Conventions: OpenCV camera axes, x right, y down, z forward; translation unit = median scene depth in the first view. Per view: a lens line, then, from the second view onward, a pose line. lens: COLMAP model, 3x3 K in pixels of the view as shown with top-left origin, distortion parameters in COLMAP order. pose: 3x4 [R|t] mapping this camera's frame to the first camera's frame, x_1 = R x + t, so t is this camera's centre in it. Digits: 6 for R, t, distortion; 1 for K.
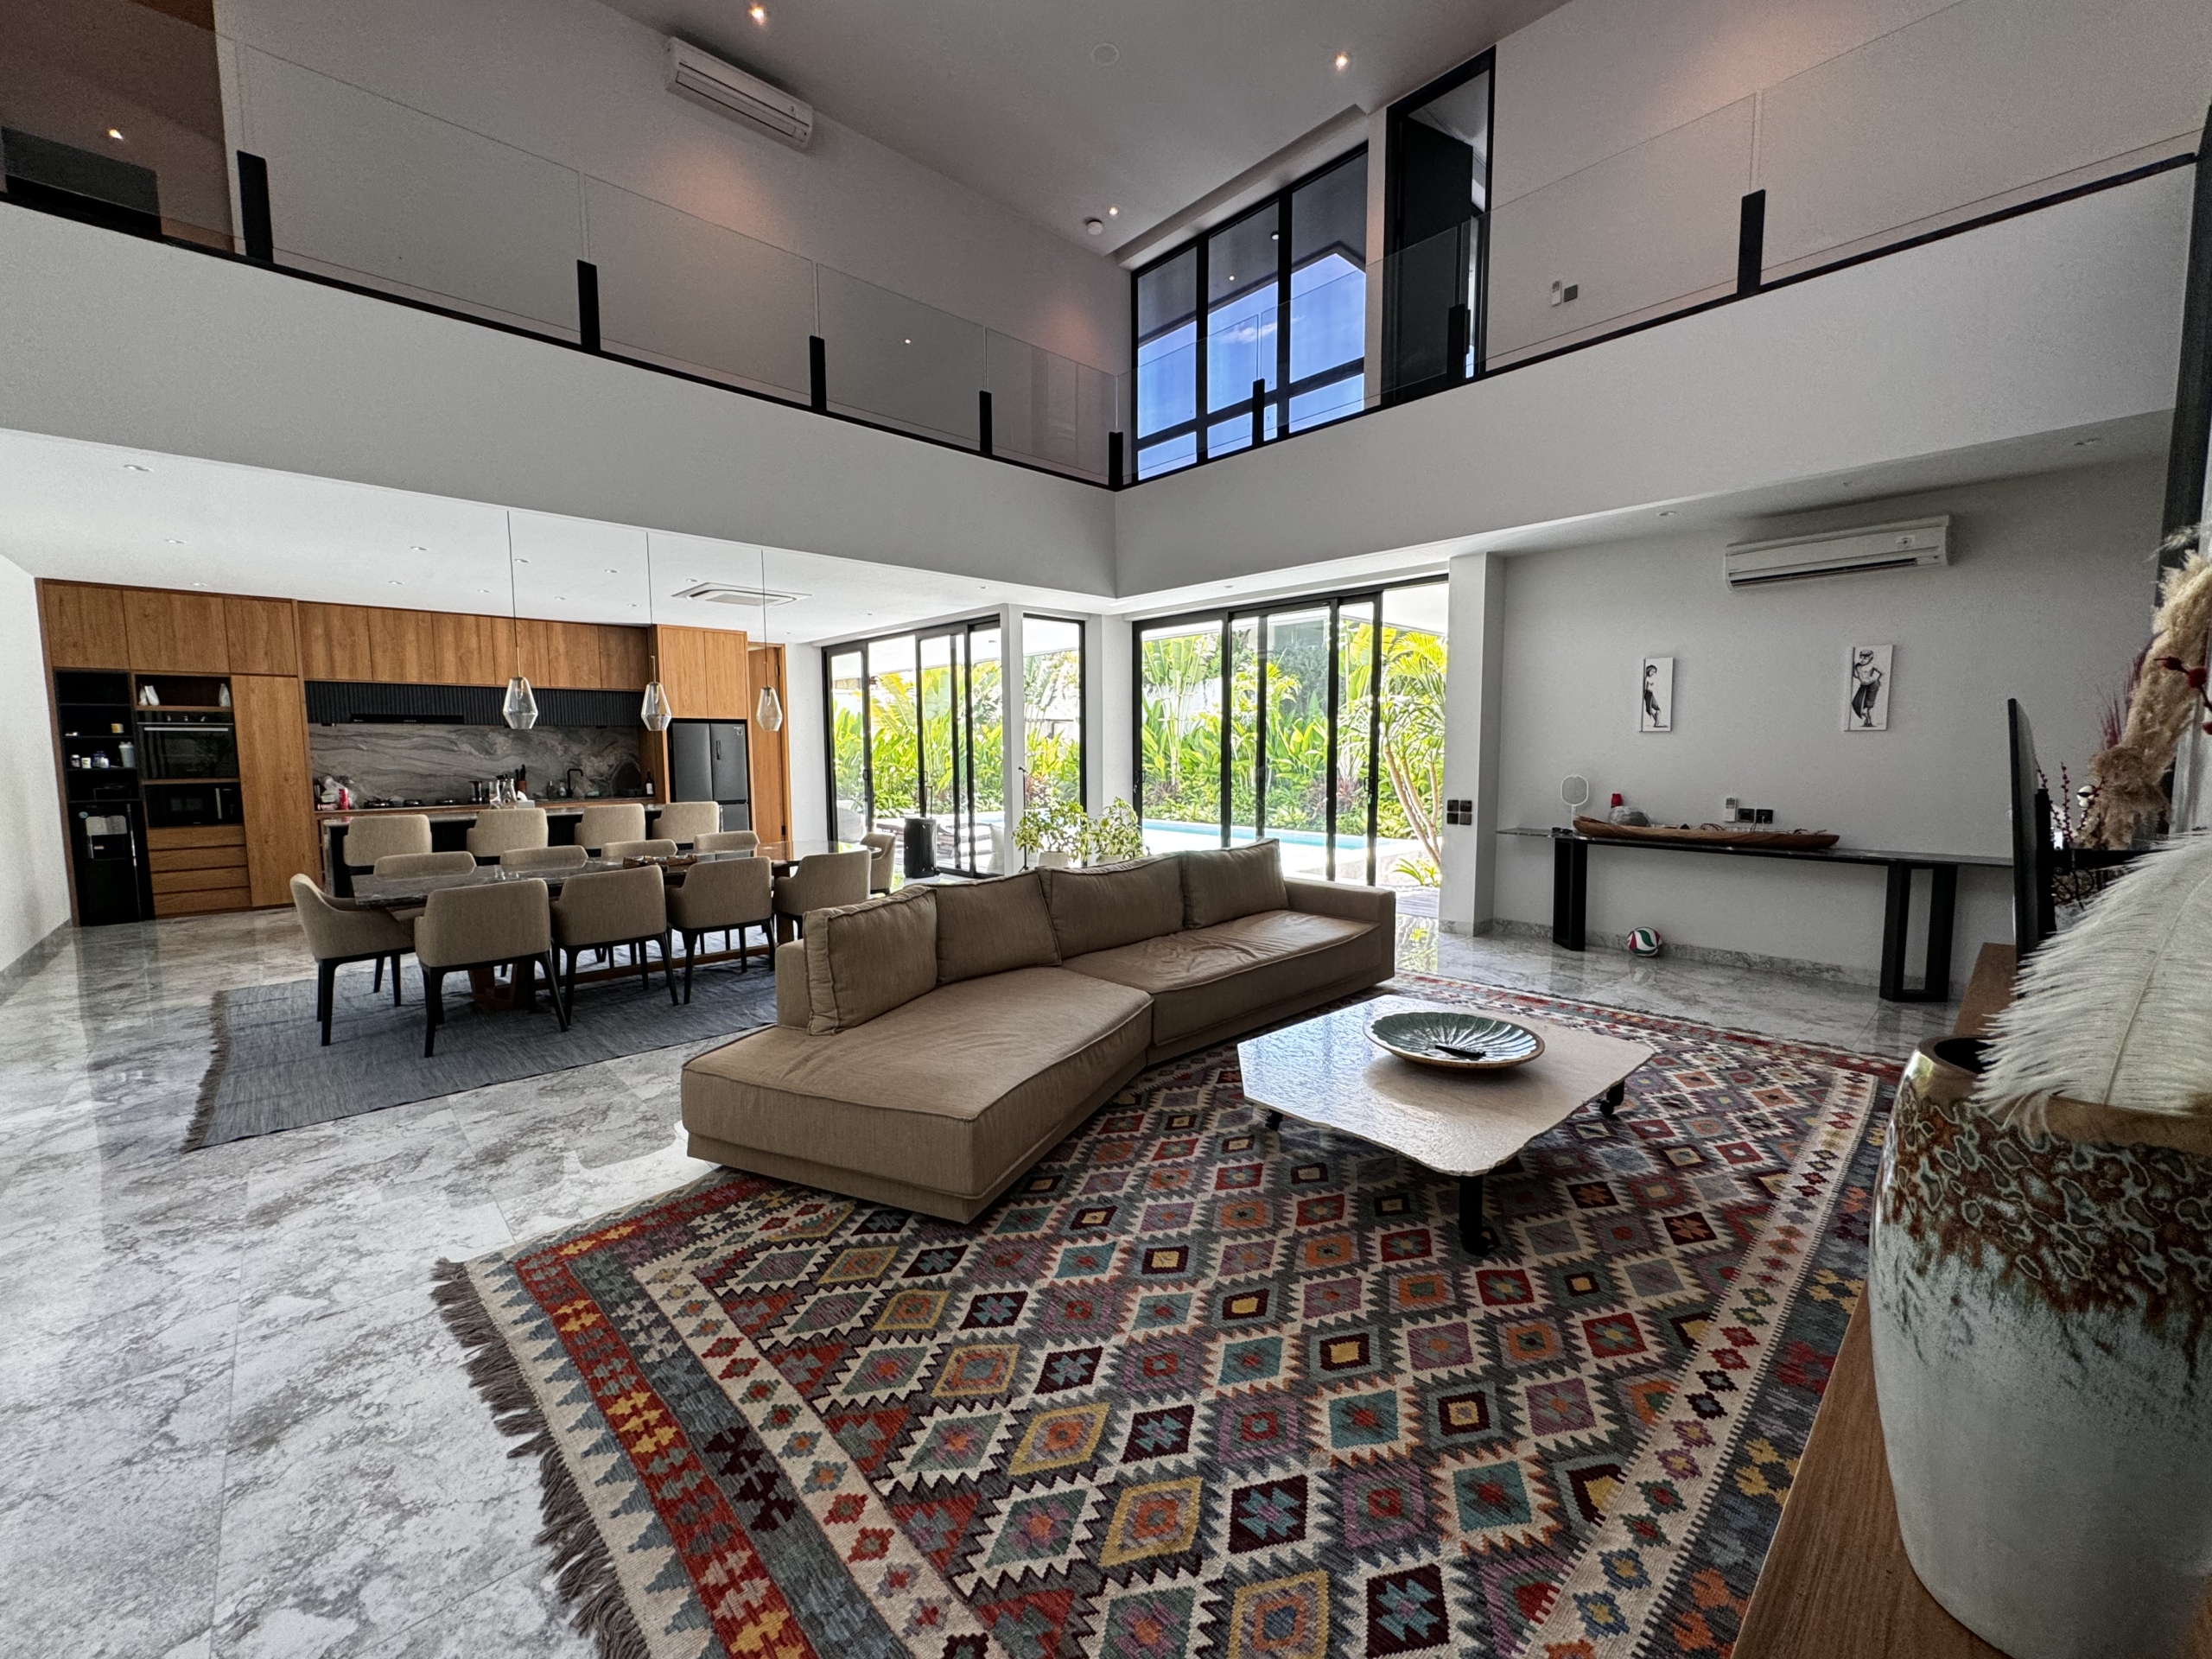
lens RADIAL K [[890.6, 0, 1106.0], [0, 890.6, 829.5], [0, 0, 1]] dist [0.011741, 0.000026]
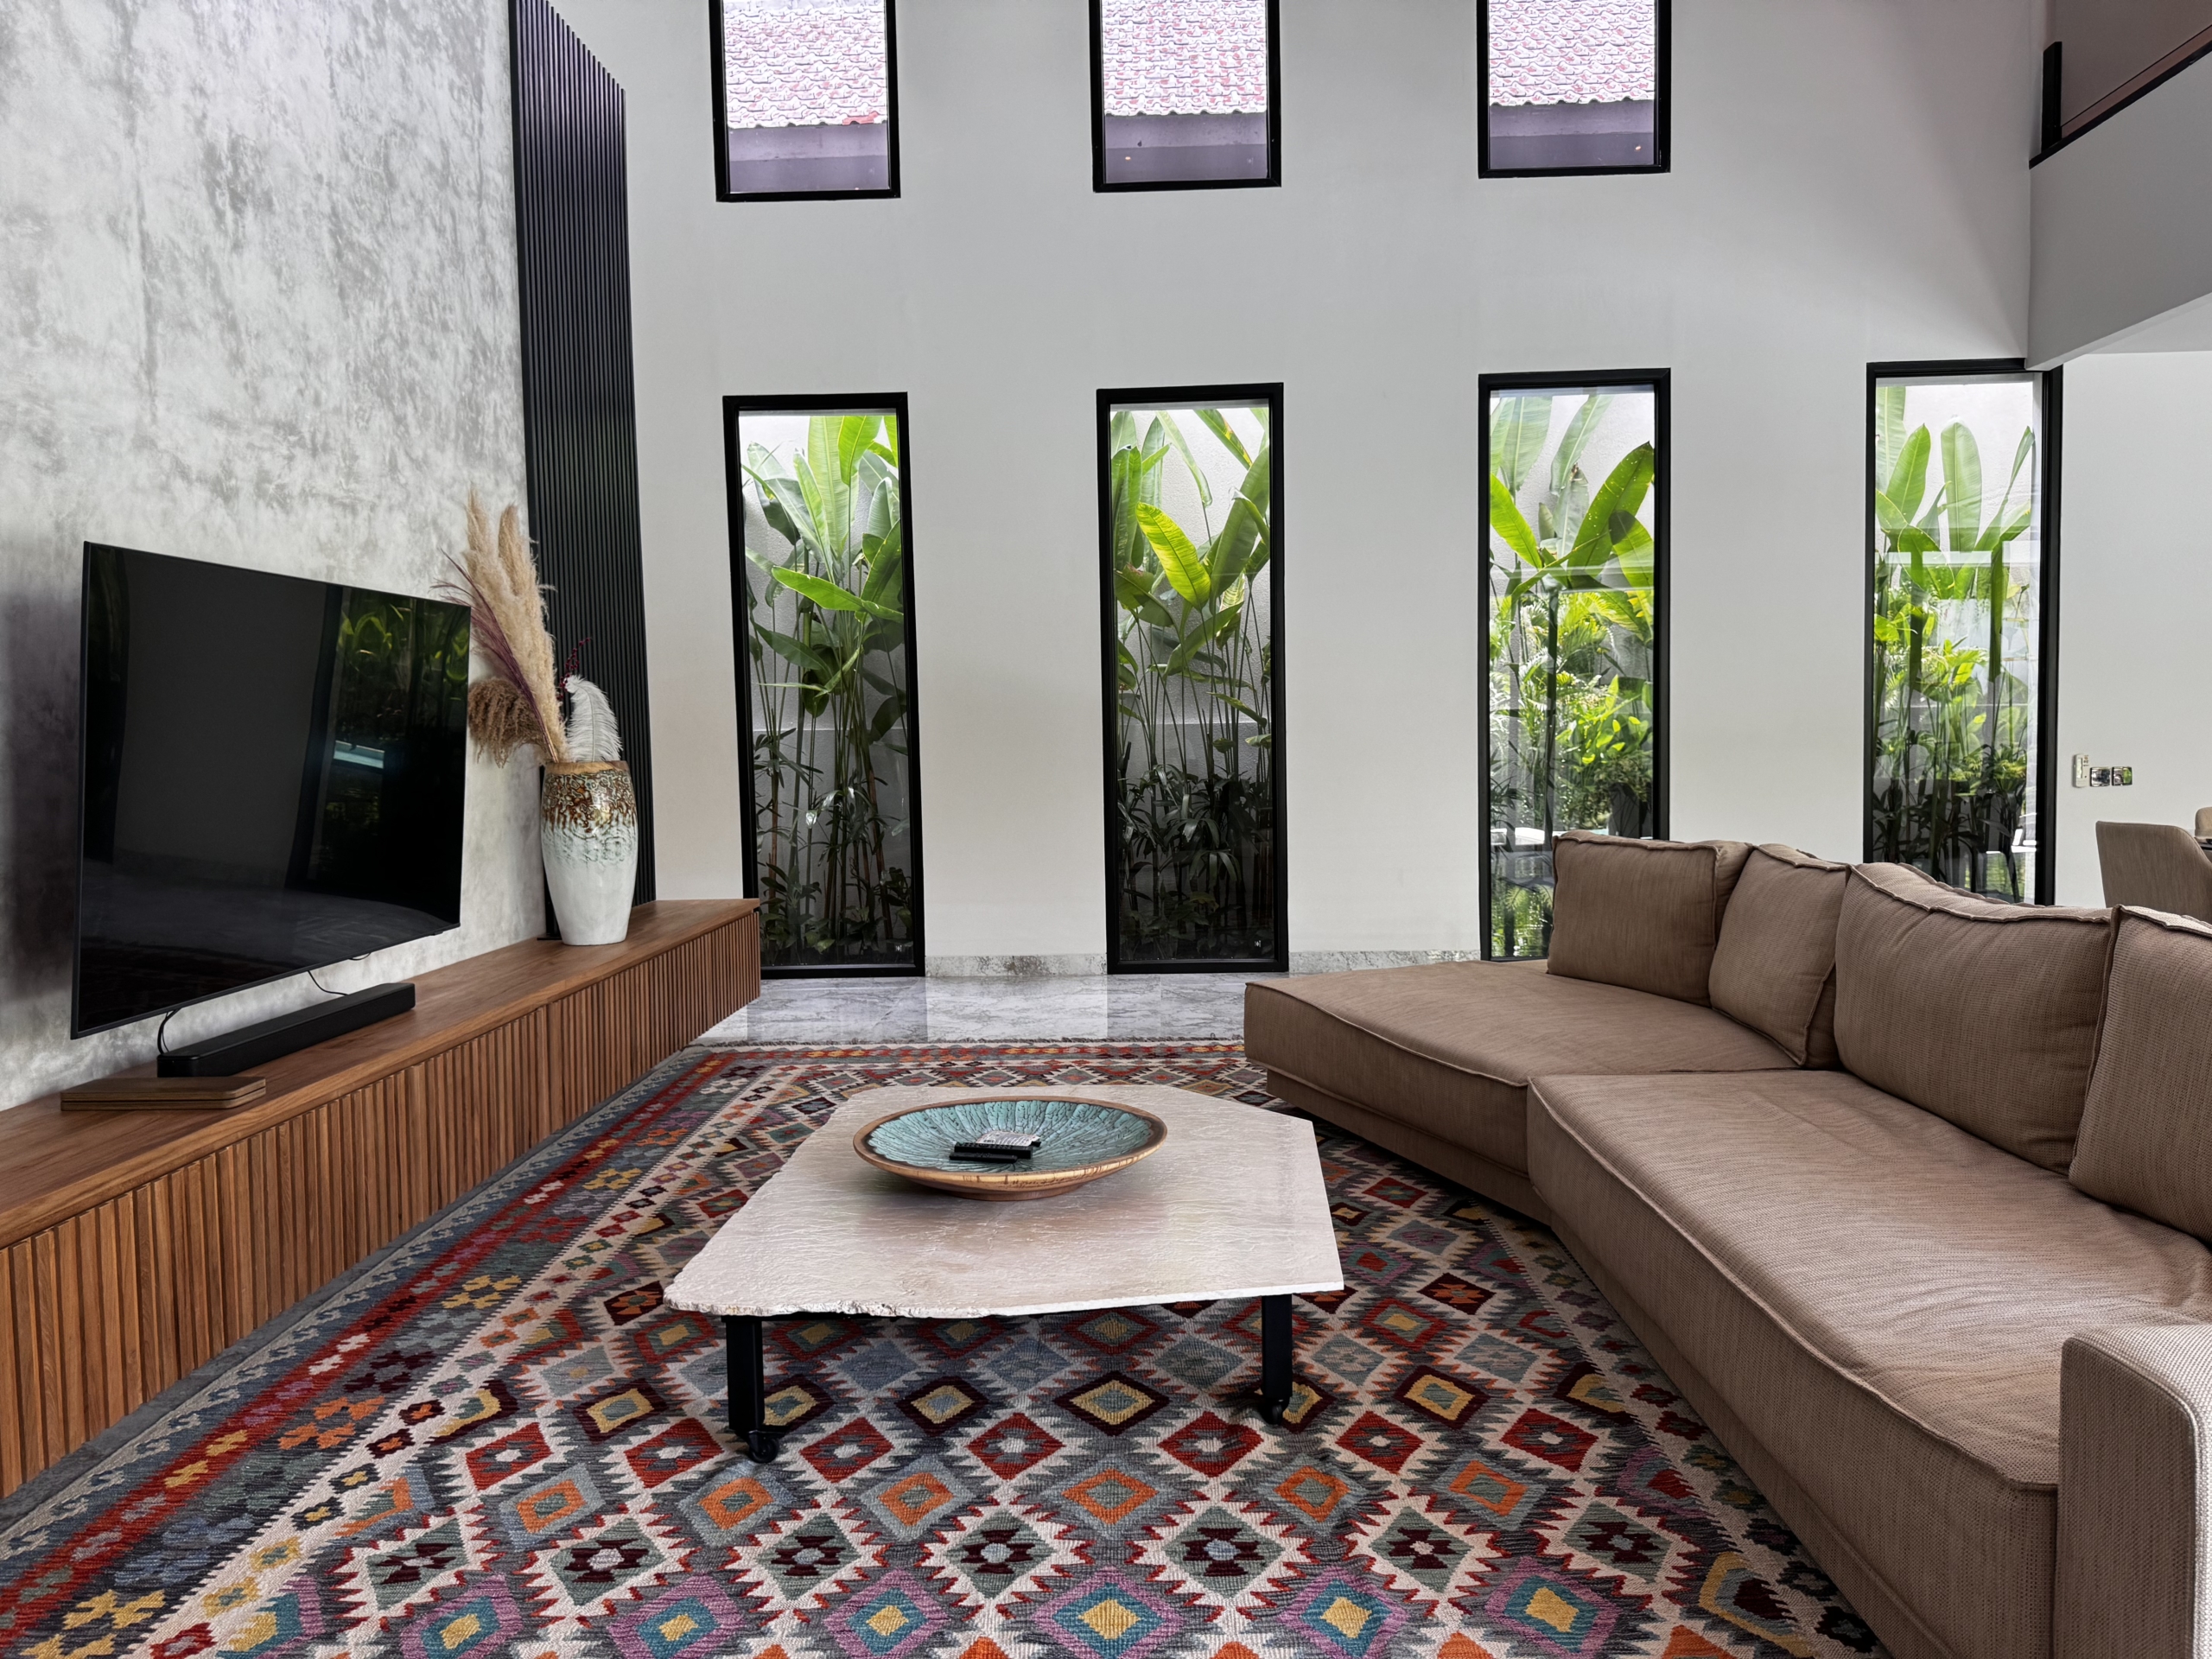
lens RADIAL K [[1582.1, 0, 1106.0], [0, 1582.1, 829.5], [0, 0, 1]] dist [0.017750, -0.001678]
pose [[-0.709958, 0.060346, -0.701653, 1.211752], [-0.044672, 0.990456, 0.130386, -0.095888], [0.702825, 0.123913, -0.700487, 2.037050]]
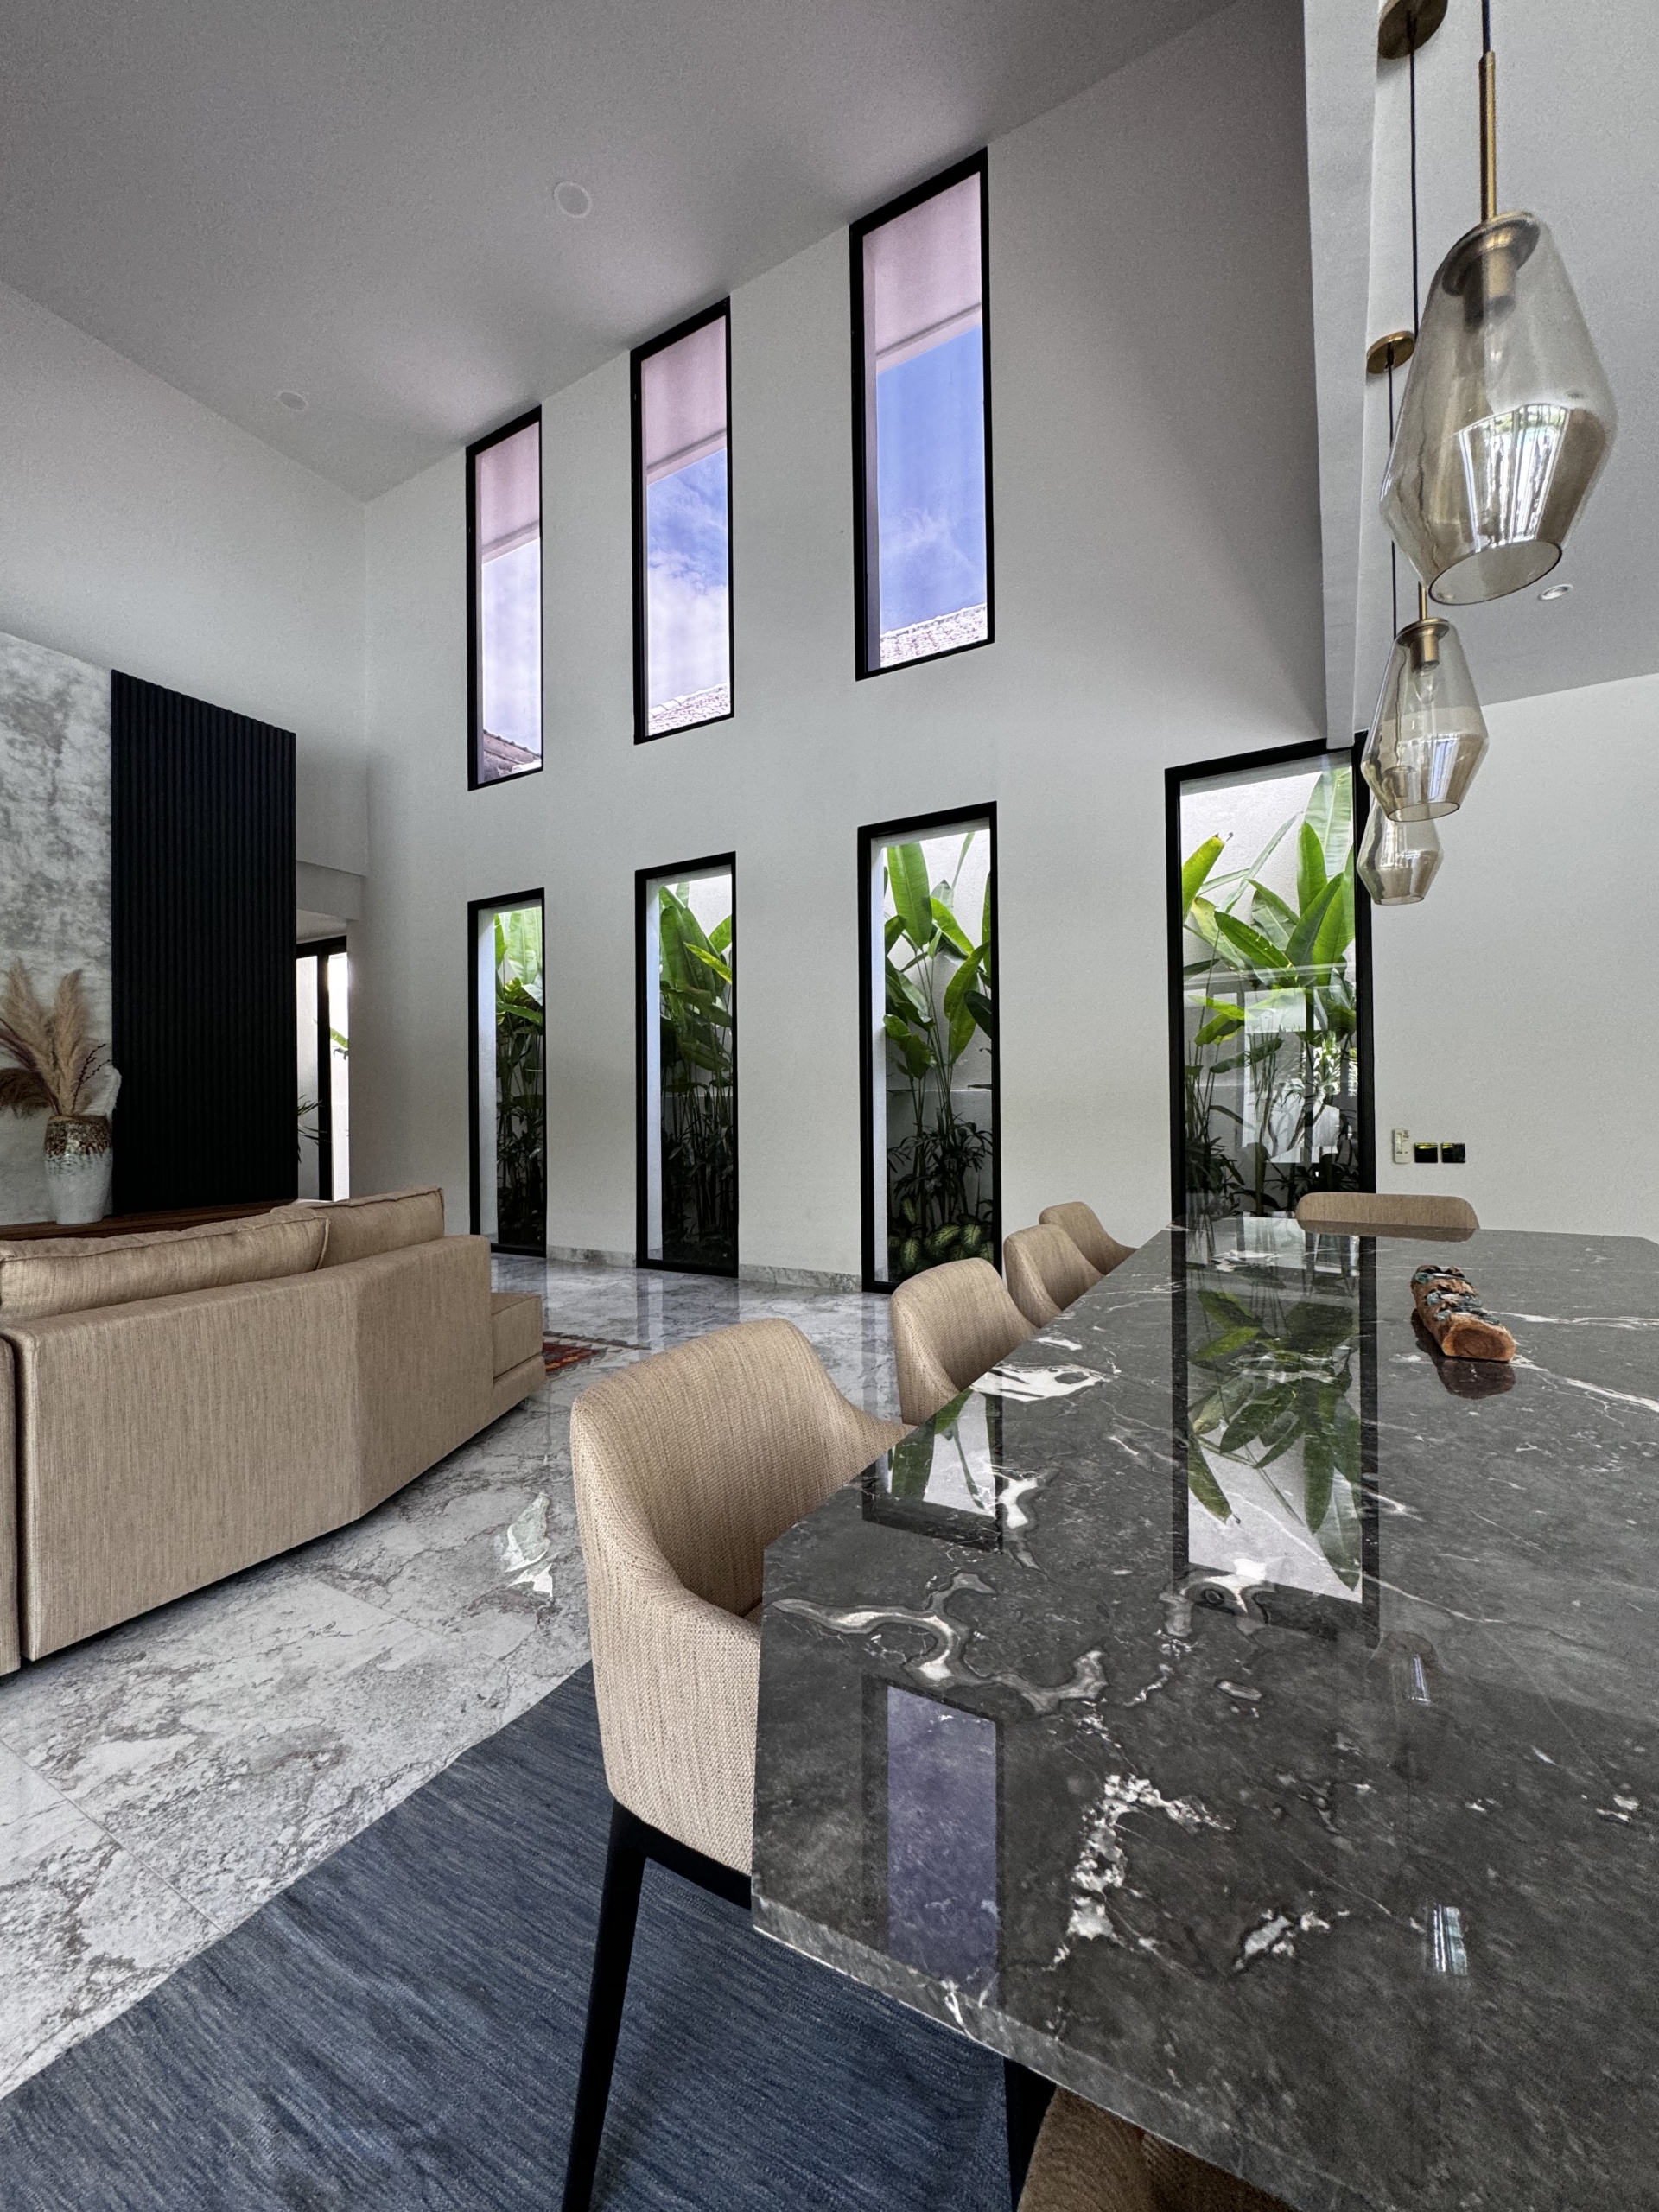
lens RADIAL K [[917.8, 0, 867.3], [0, 917.8, 1108.1], [0, 0, 1]] dist [-0.003199, -0.000416]
pose [[-0.958557, 0.014225, -0.284545, -0.619426], [-0.011859, 0.995895, 0.089735, -0.103667], [0.284654, 0.089391, -0.954454, 2.484697]]
